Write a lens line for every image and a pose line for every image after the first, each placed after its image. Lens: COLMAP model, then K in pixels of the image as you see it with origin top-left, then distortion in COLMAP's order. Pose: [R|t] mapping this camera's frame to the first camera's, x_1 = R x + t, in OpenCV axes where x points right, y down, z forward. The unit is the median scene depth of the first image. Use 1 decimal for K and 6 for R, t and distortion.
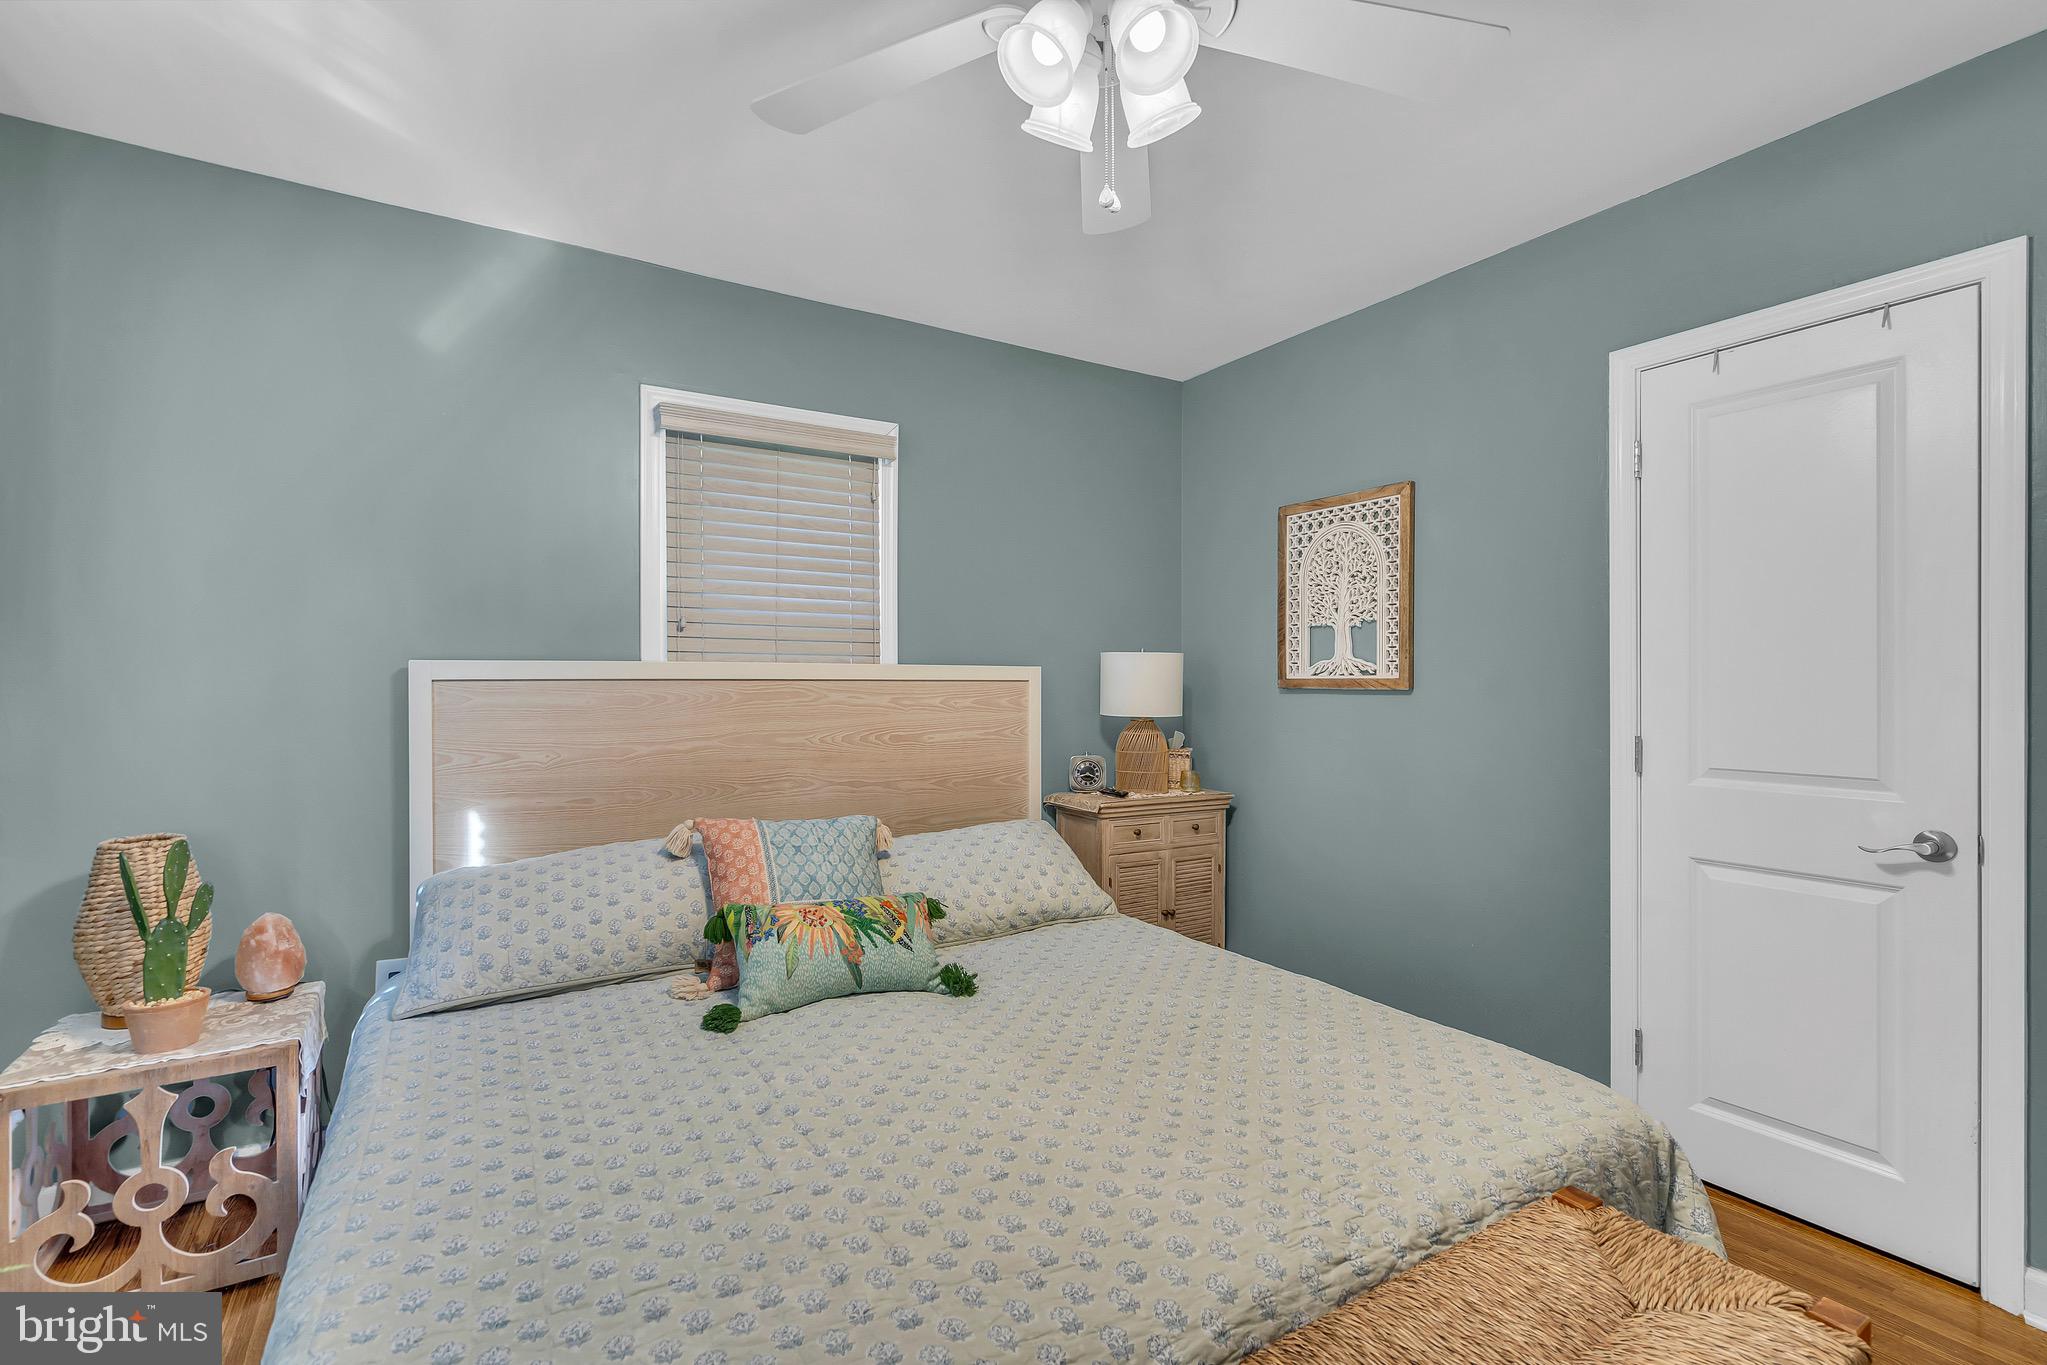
lens RADIAL K [[939.4, 0, 1017.1], [0, 939.4, 682.4], [0, 0, 1]] dist [-0.001112, 0.000918]
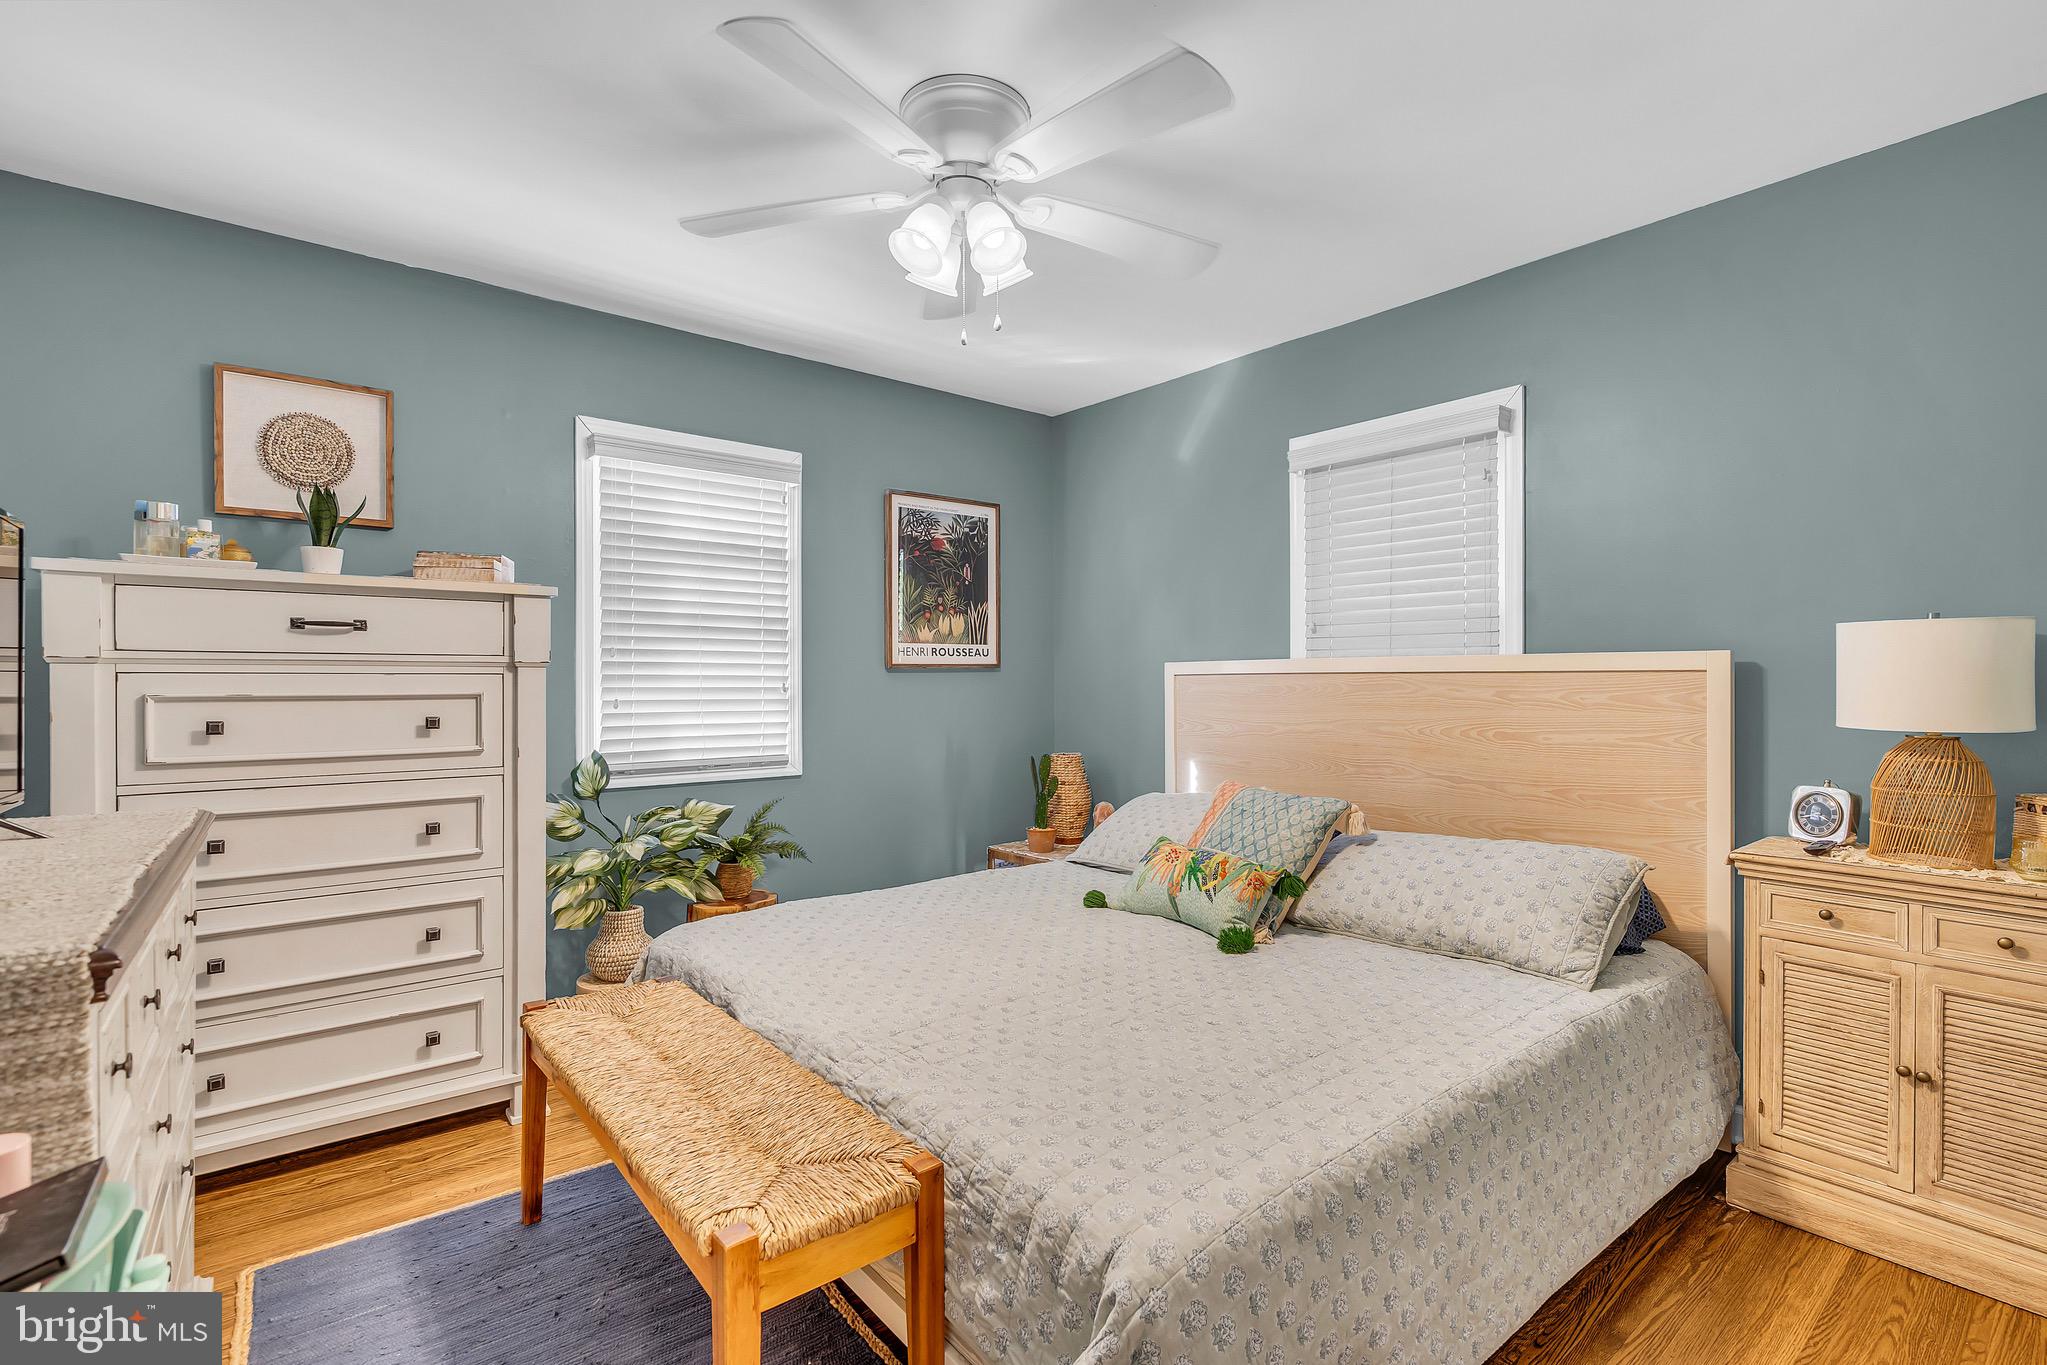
lens RADIAL K [[939.4, 0, 1017.1], [0, 939.4, 682.4], [0, 0, 1]] dist [-0.001112, 0.000918]
pose [[0.128200, 0.003870, -0.991741, 0.782200], [0.006881, 0.999965, 0.004792, 0.000336], [0.991724, -0.007439, 0.128169, 0.457995]]
